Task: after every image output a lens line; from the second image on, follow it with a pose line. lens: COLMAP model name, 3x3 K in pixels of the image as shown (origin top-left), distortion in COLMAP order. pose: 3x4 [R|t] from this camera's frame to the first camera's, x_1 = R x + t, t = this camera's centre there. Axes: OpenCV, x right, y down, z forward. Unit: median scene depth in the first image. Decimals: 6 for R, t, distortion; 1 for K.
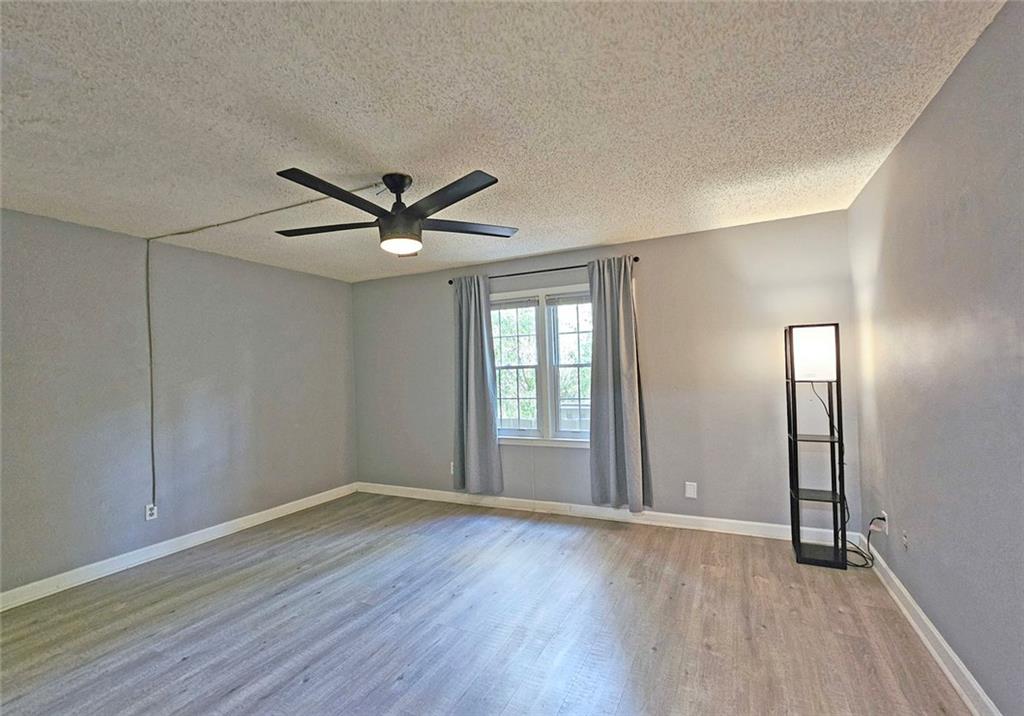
lens RADIAL K [[455.9, 0, 512.1], [0, 455.9, 359.4], [0, 0, 1]] dist [-0.002279, -0.000072]
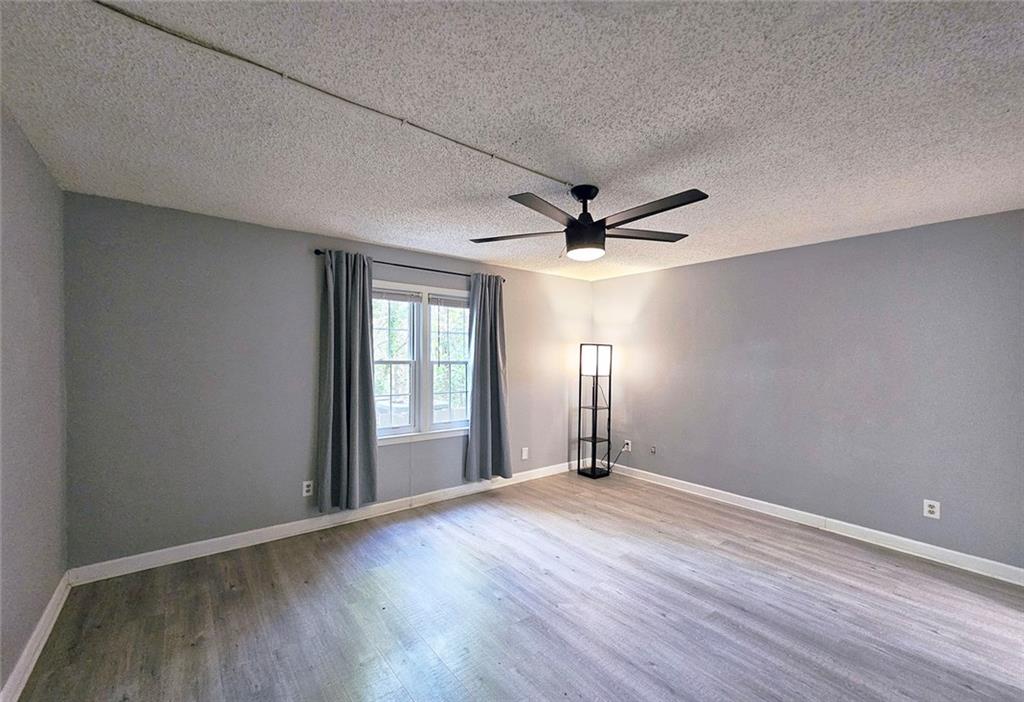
lens RADIAL K [[420.1, 0, 512.0], [0, 420.1, 356.8], [0, 0, 1]] dist [-0.000640, -0.000243]
pose [[0.438849, 0.034036, 0.897916, -0.749690], [-0.042556, 0.998948, -0.017067, 0.011054], [-0.897552, -0.030722, 0.439836, 0.443010]]
